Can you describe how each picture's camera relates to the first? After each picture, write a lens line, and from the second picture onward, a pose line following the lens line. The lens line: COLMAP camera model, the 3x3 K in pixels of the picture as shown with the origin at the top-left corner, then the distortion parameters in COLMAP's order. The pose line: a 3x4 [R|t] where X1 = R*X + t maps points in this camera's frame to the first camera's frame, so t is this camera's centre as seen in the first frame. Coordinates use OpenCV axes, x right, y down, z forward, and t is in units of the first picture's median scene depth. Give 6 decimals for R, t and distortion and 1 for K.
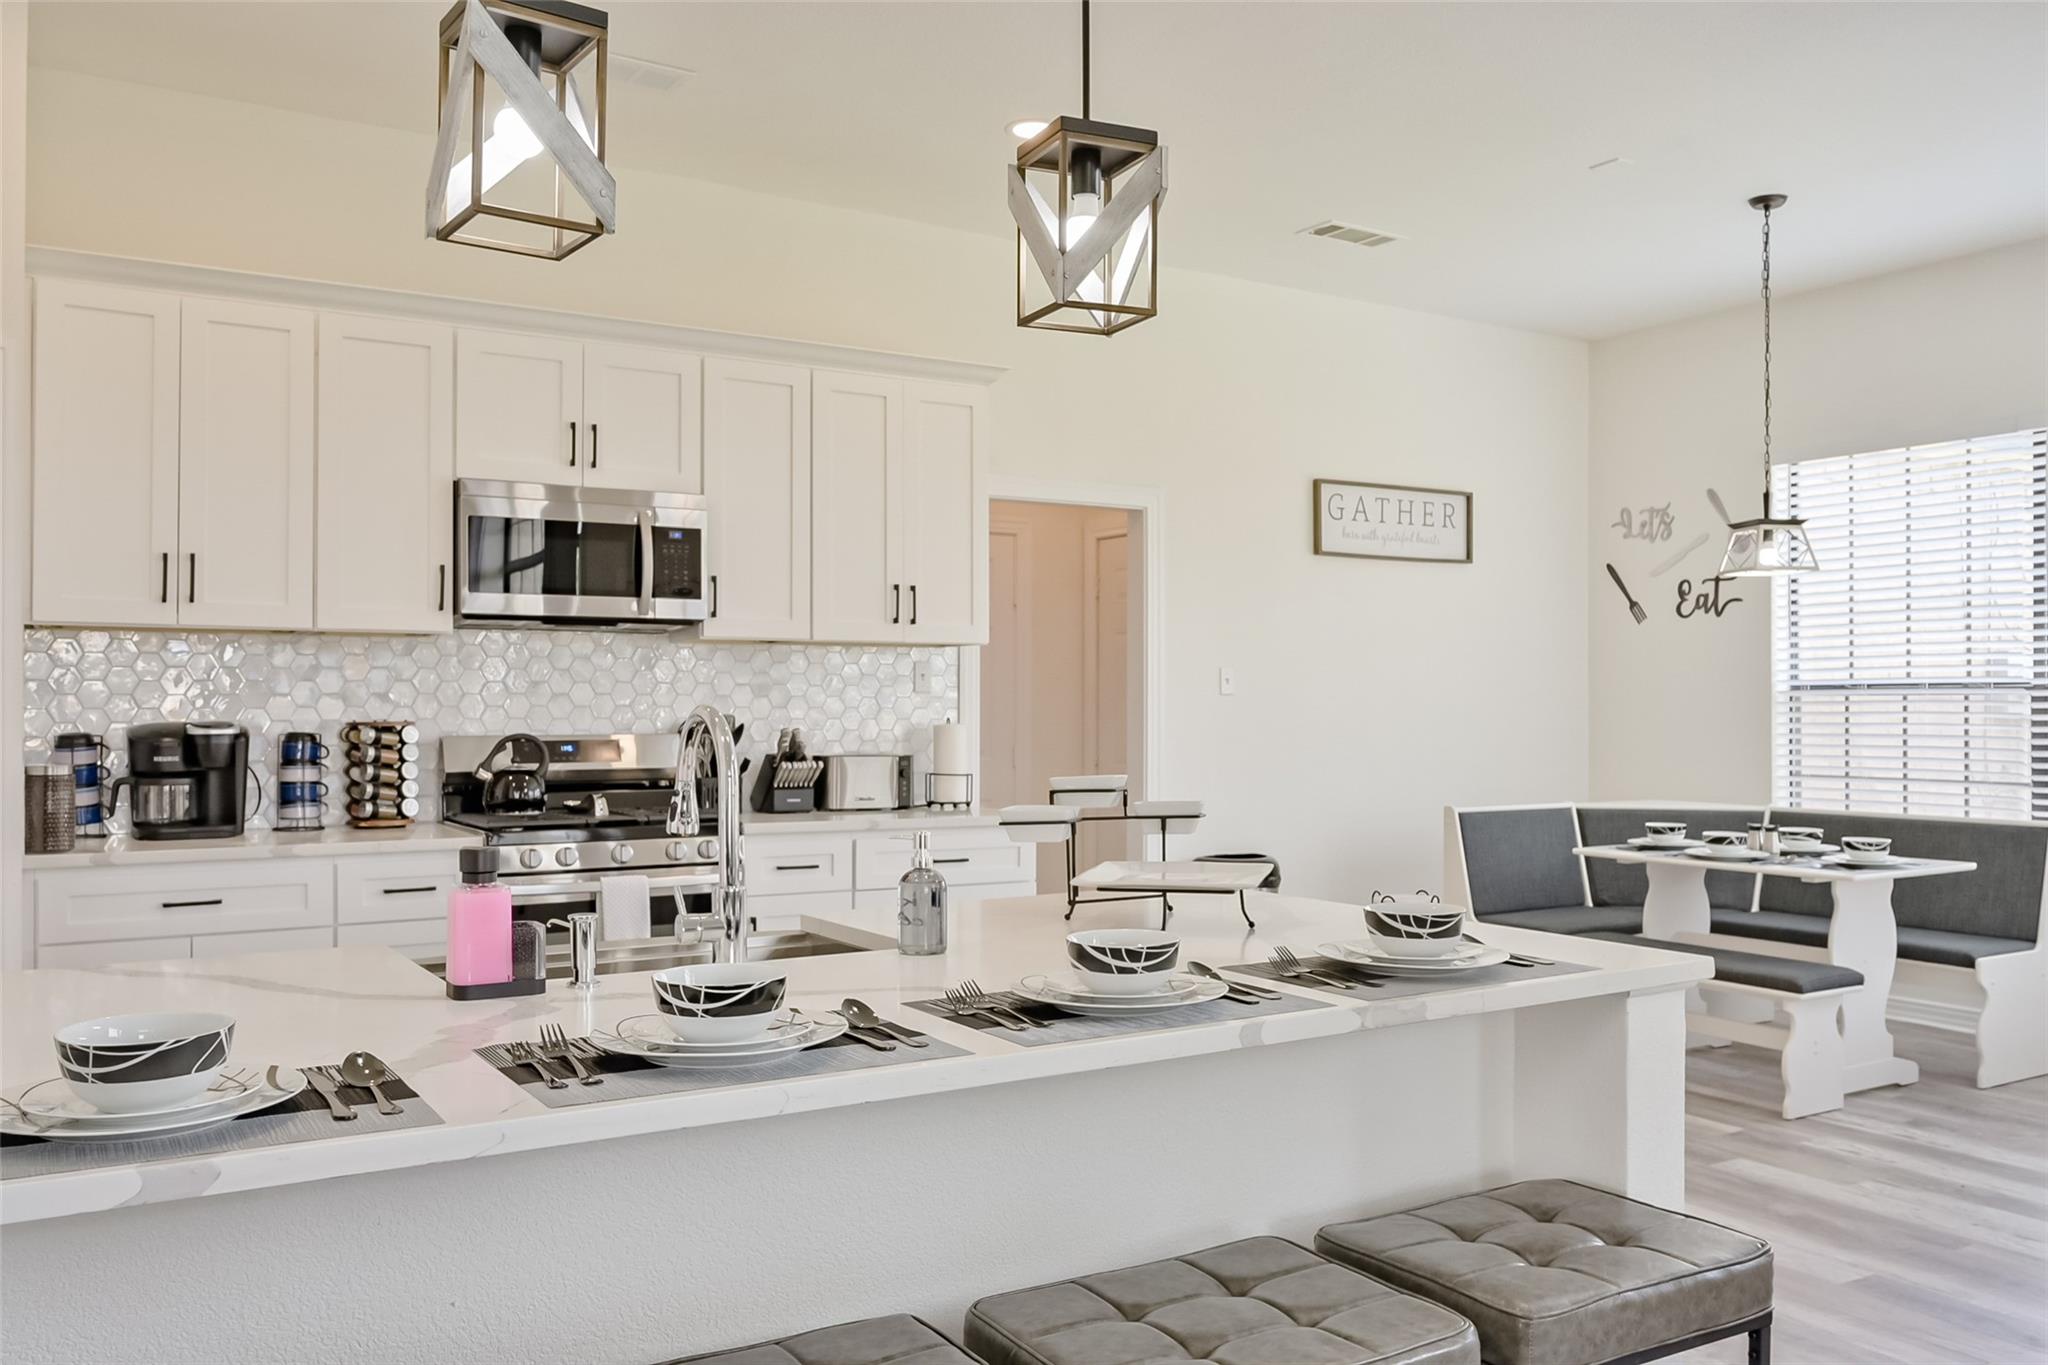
lens RADIAL K [[1638.6, 0, 1021.9], [0, 1638.6, 689.2], [0, 0, 1]] dist [-0.003821, 0.000987]
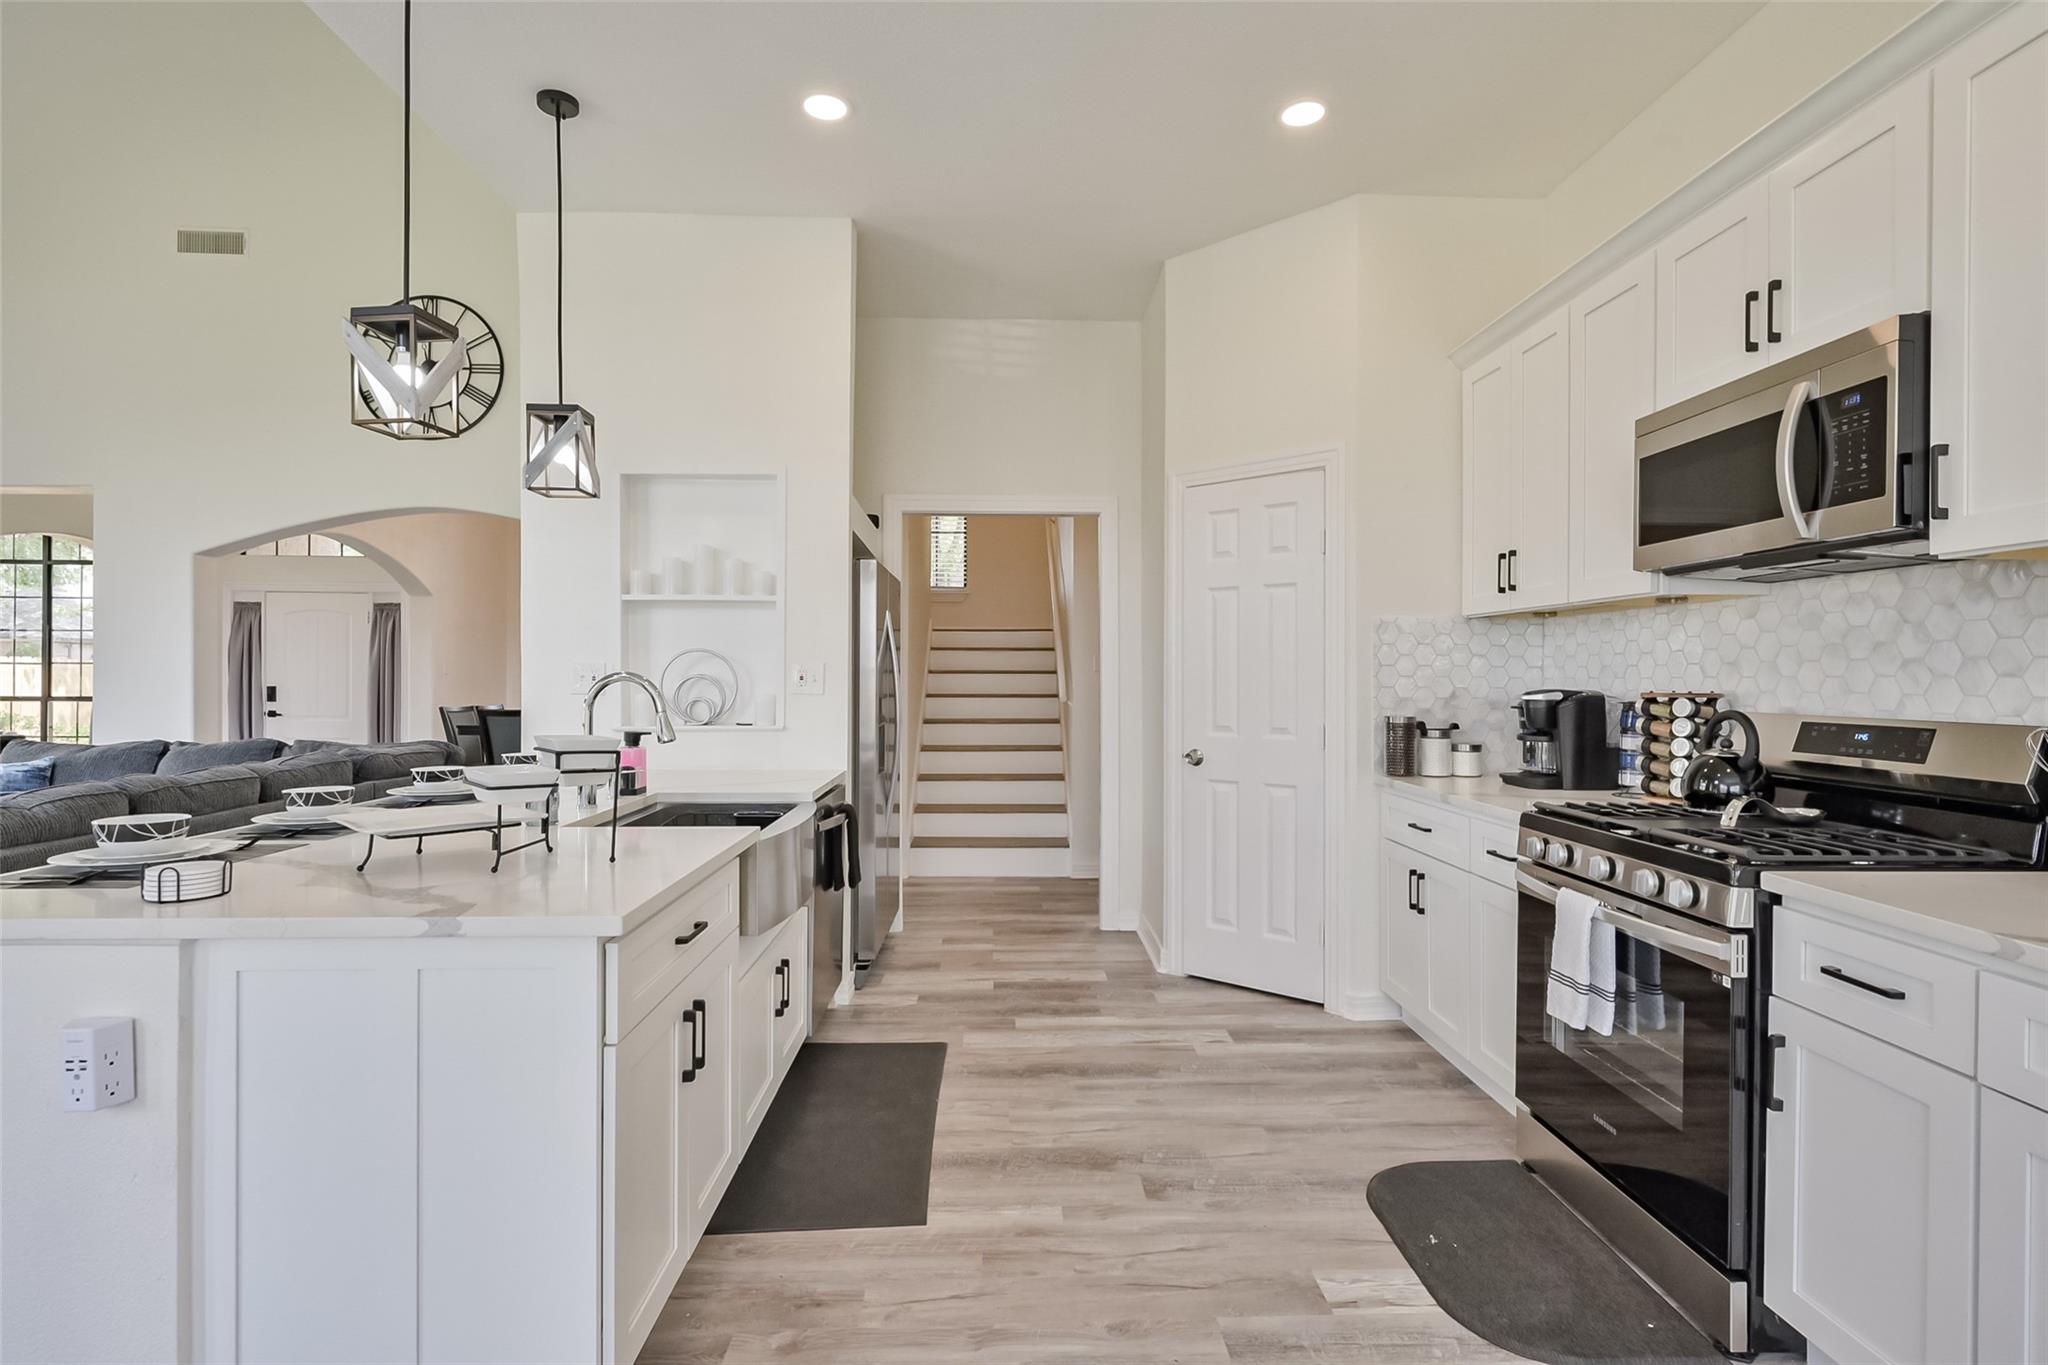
lens RADIAL K [[993.8, 0, 1034.5], [0, 993.8, 679.4], [0, 0, 1]] dist [0.002117, 0.000322]
pose [[-0.472719, 0.003318, -0.881207, 0.291022], [0.005167, 0.999986, 0.000993, 0.009665], [0.881198, -0.004084, -0.472730, 0.959891]]
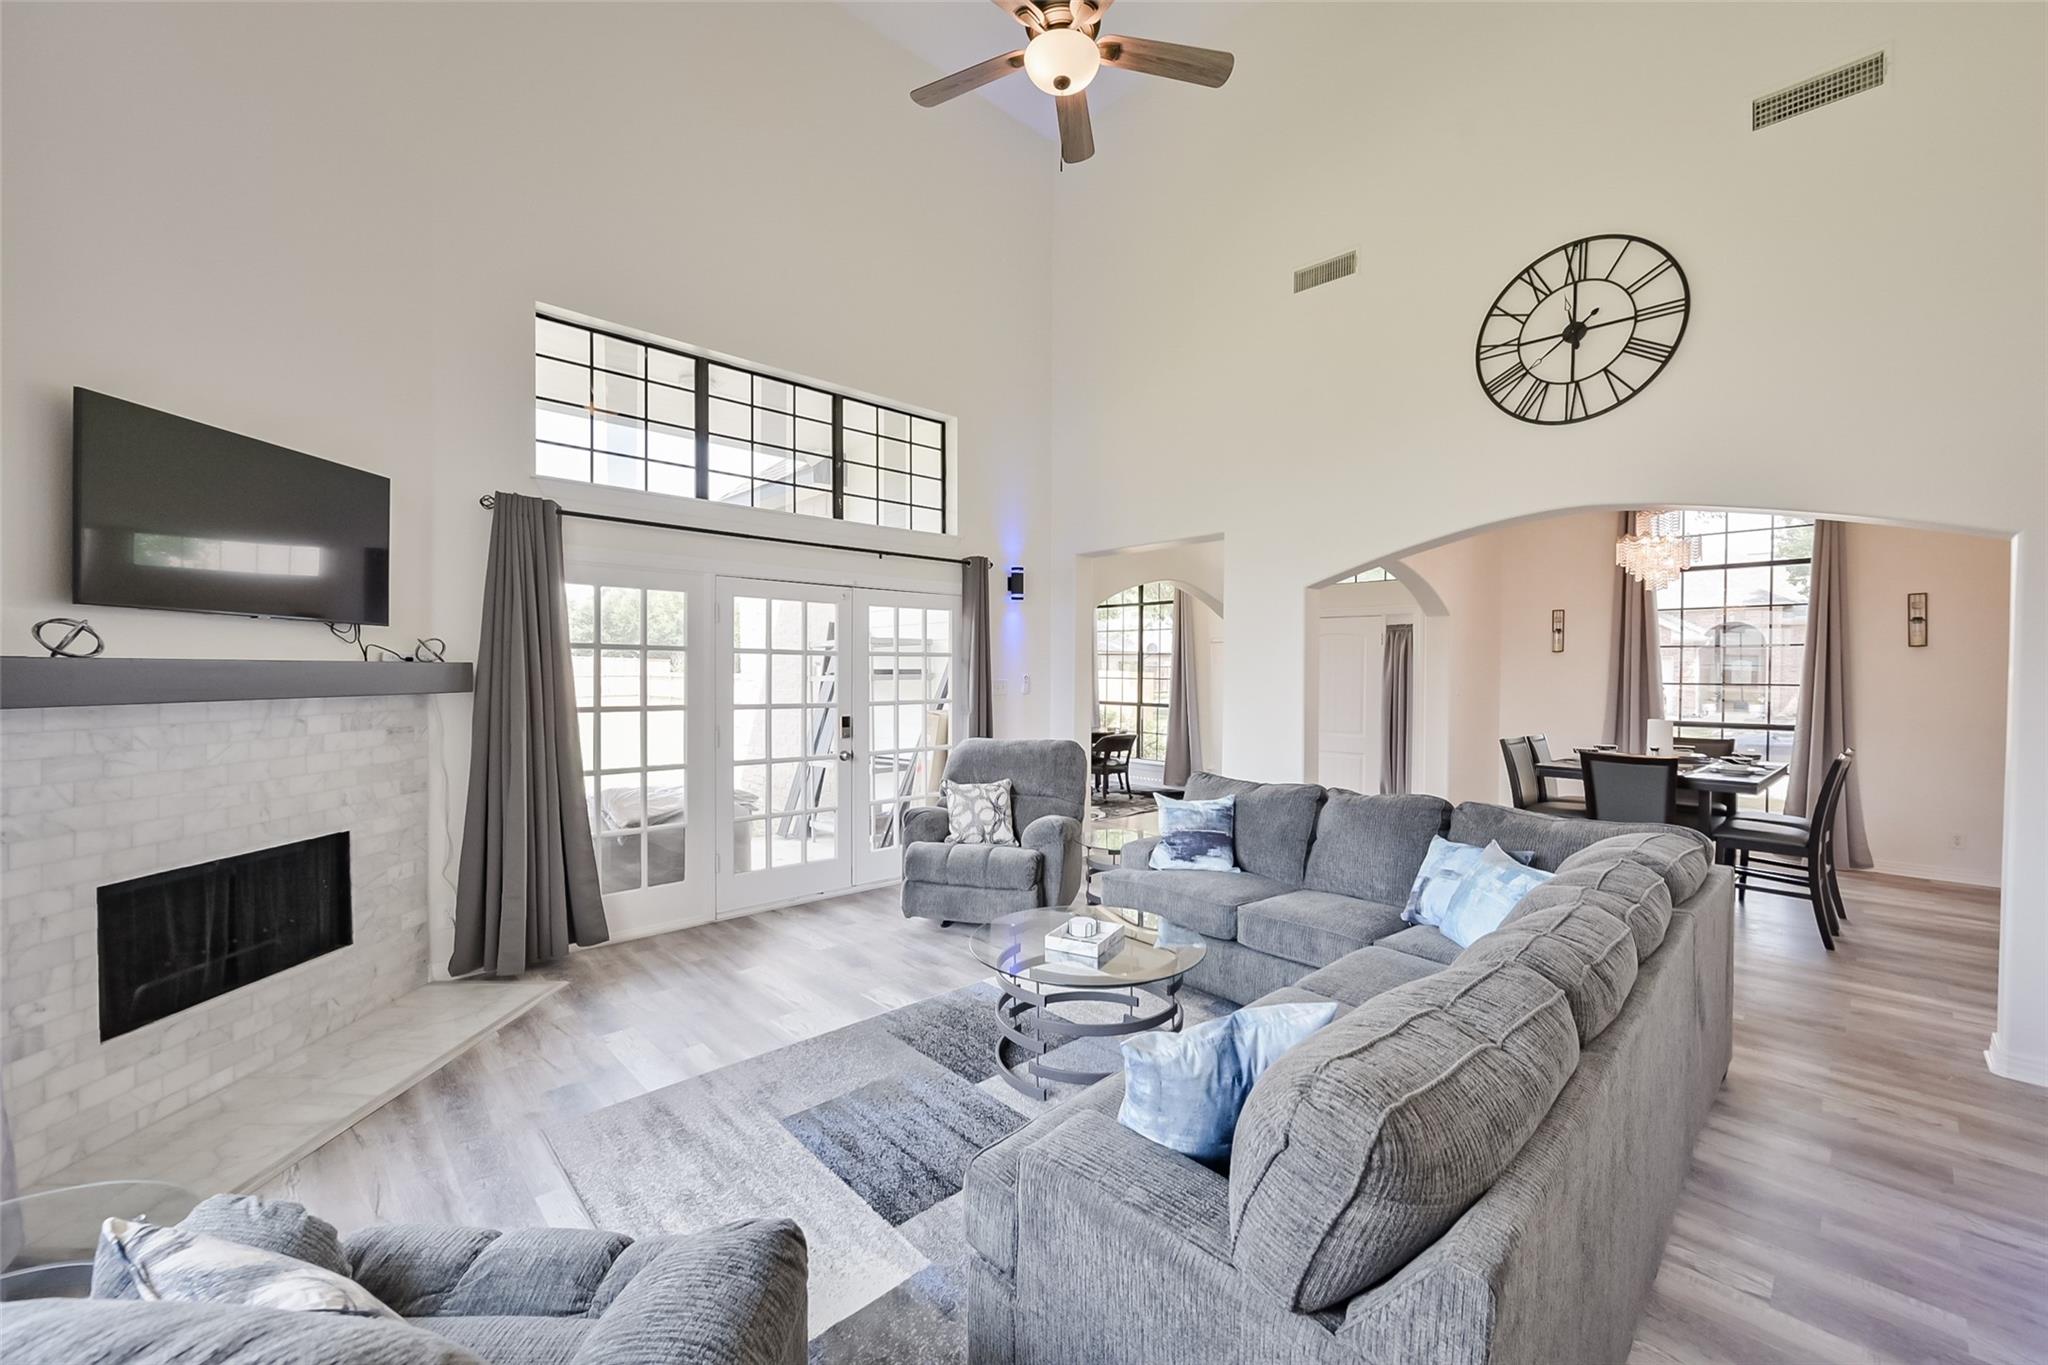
lens RADIAL K [[813.4, 0, 1030.9], [0, 813.4, 679.1], [0, 0, 1]] dist [-0.000844, 0.000211]
pose [[-0.974131, -0.003055, -0.225961, 0.262370], [-0.004231, 0.999980, 0.004718, -0.038000], [0.225942, 0.005552, -0.974125, 0.370533]]
